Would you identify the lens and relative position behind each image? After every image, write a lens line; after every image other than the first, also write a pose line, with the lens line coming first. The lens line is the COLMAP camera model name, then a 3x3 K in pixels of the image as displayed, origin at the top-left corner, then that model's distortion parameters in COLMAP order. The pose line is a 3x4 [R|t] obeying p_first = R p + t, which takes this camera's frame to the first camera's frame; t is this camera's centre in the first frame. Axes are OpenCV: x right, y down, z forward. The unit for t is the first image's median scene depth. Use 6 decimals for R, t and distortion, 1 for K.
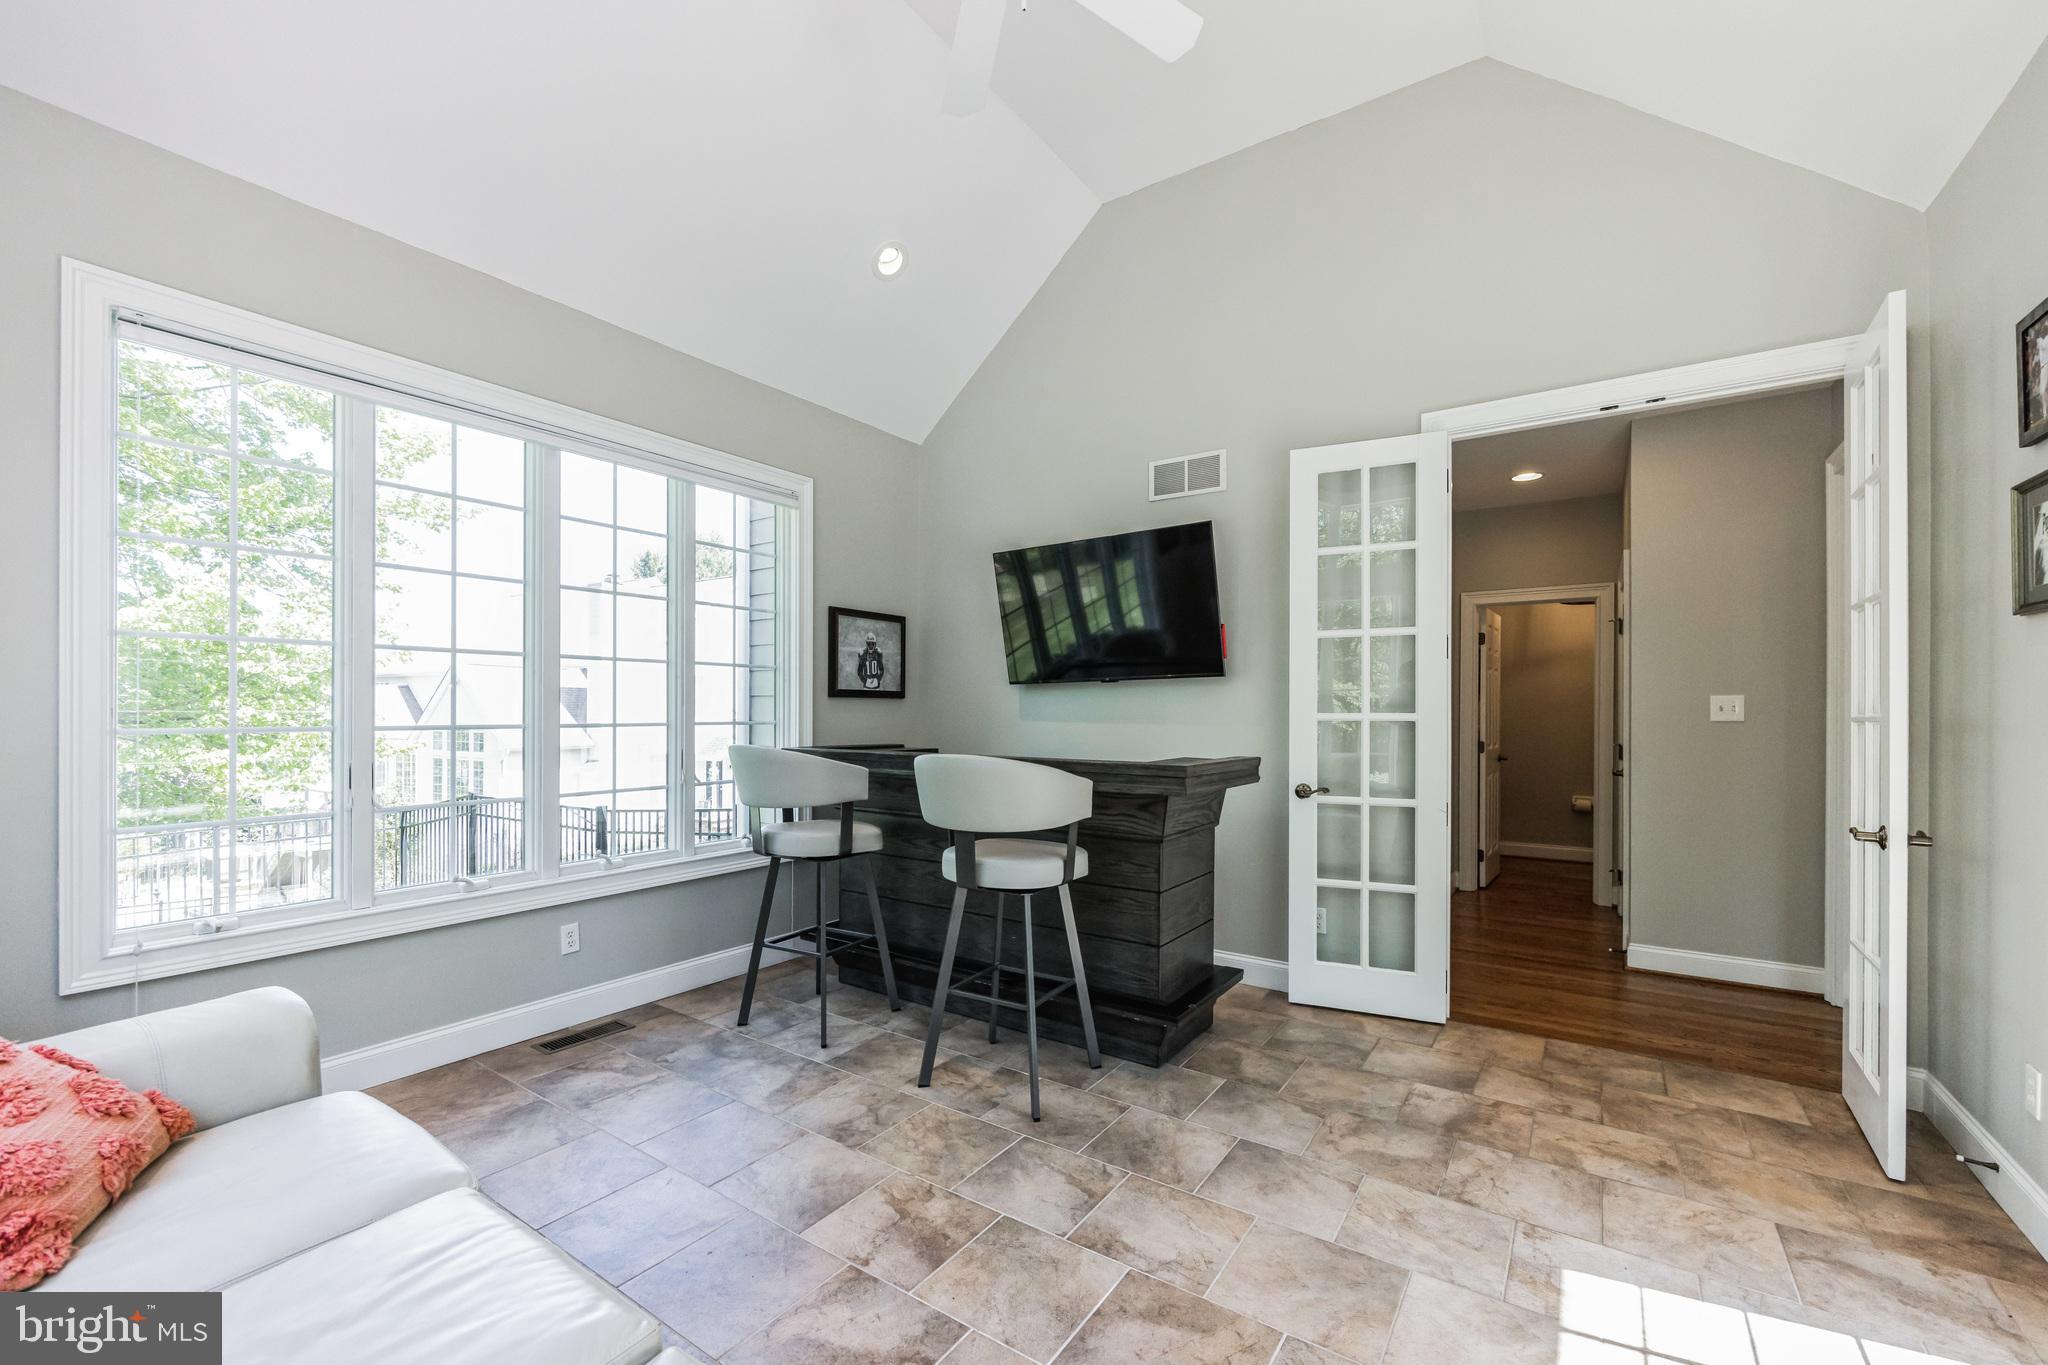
lens RADIAL K [[836.9, 0, 1014.7], [0, 836.9, 700.0], [0, 0, 1]] dist [0.000168, 0.000850]
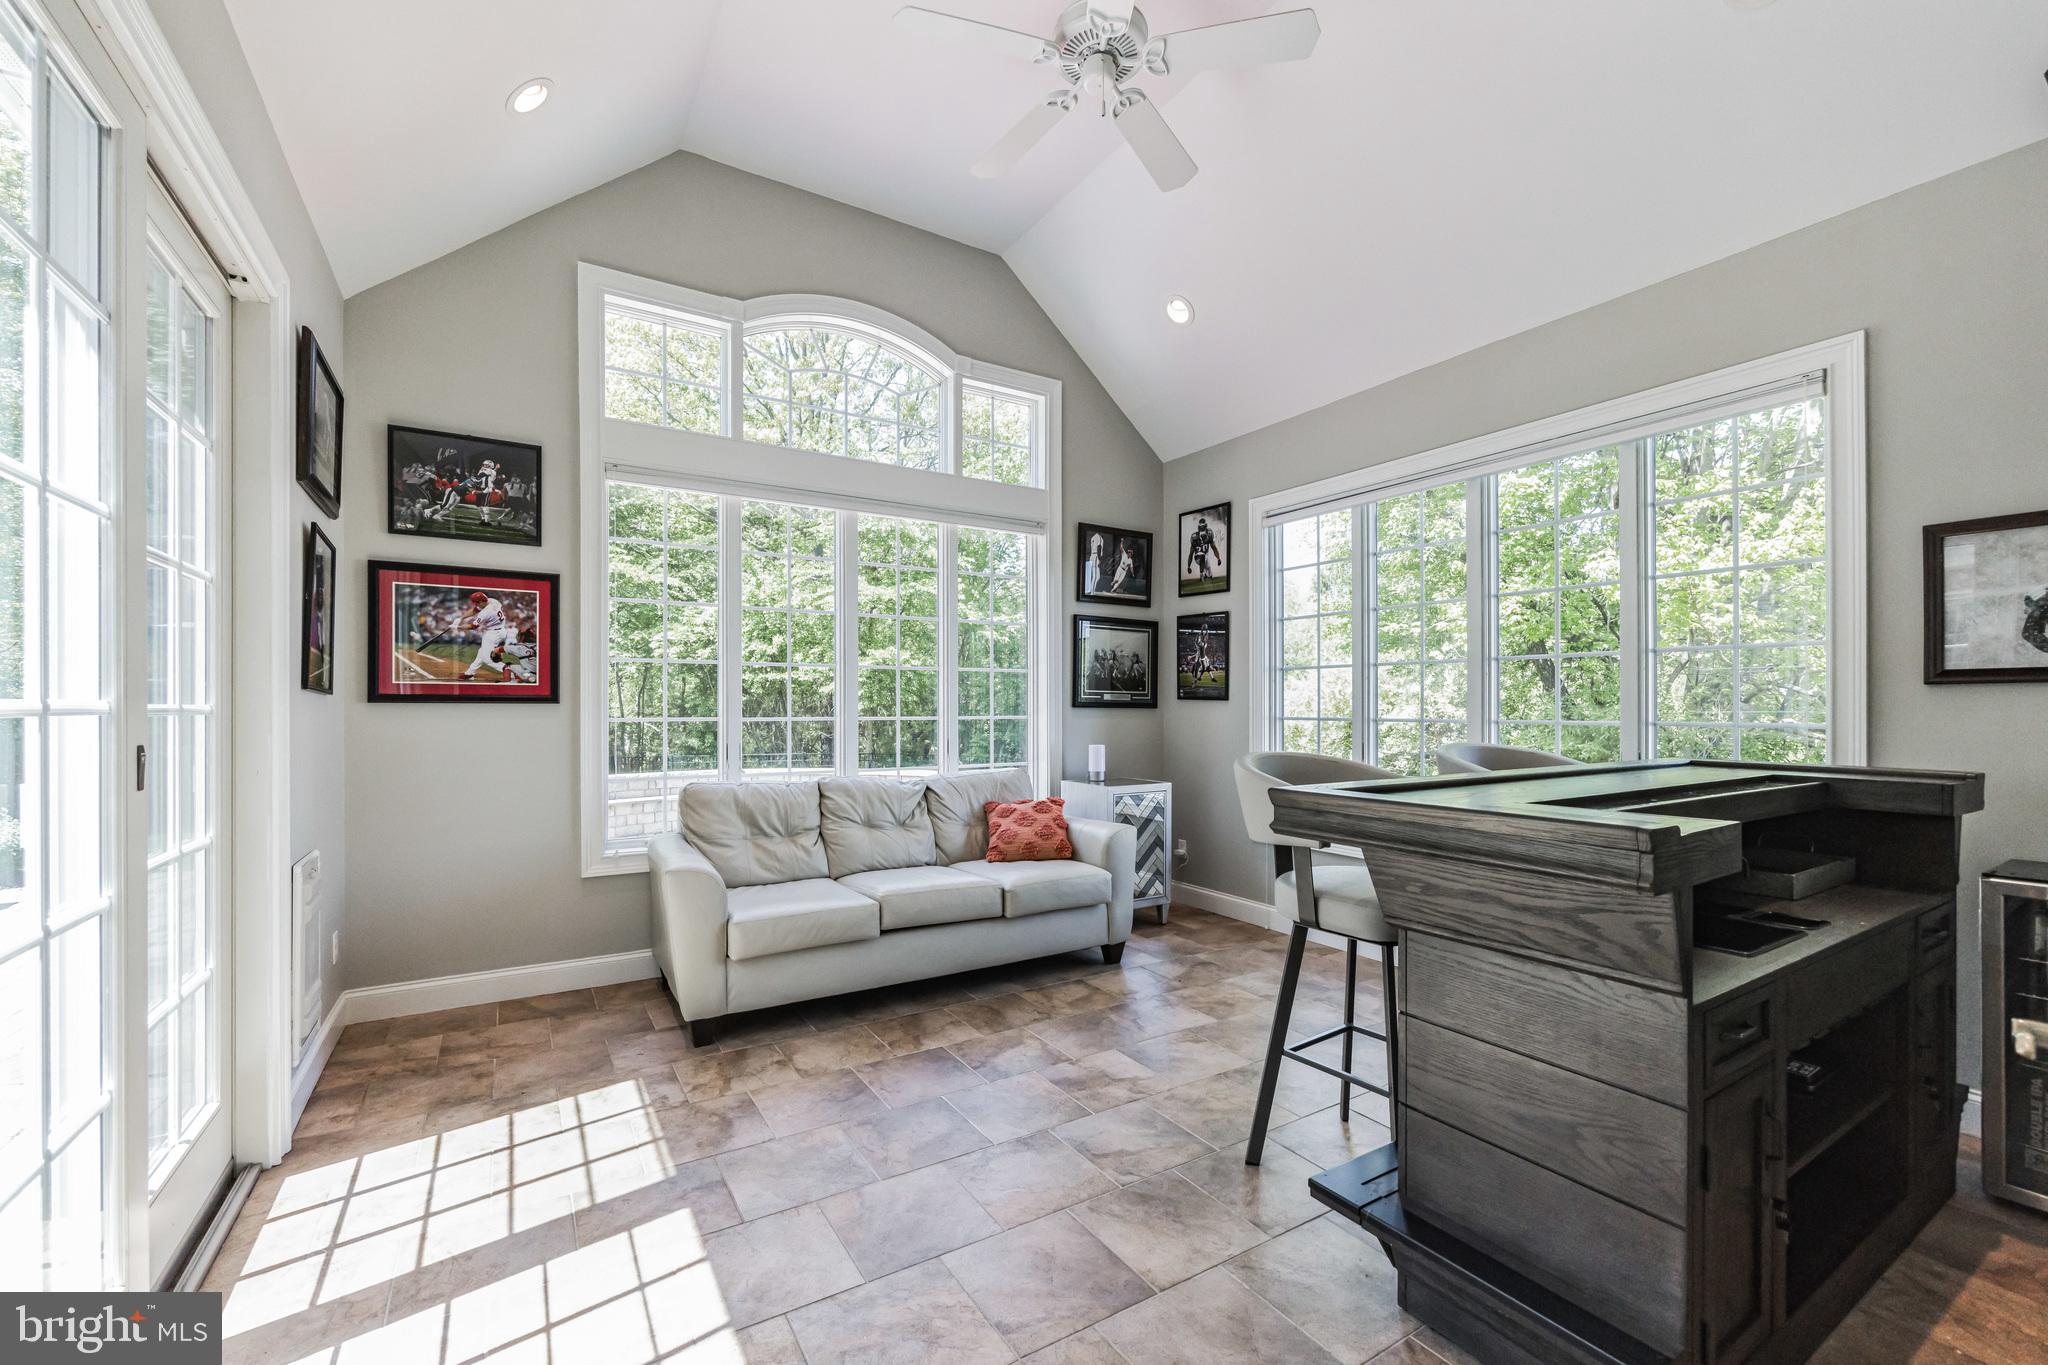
lens RADIAL K [[836.9, 0, 1017.4], [0, 836.9, 702.3], [0, 0, 1]] dist [0.000168, 0.000850]
pose [[-0.403732, -0.012037, -0.914798, 1.092281], [0.004324, 0.999877, -0.015064, 0.028835], [0.914867, -0.010038, -0.403630, 1.315159]]
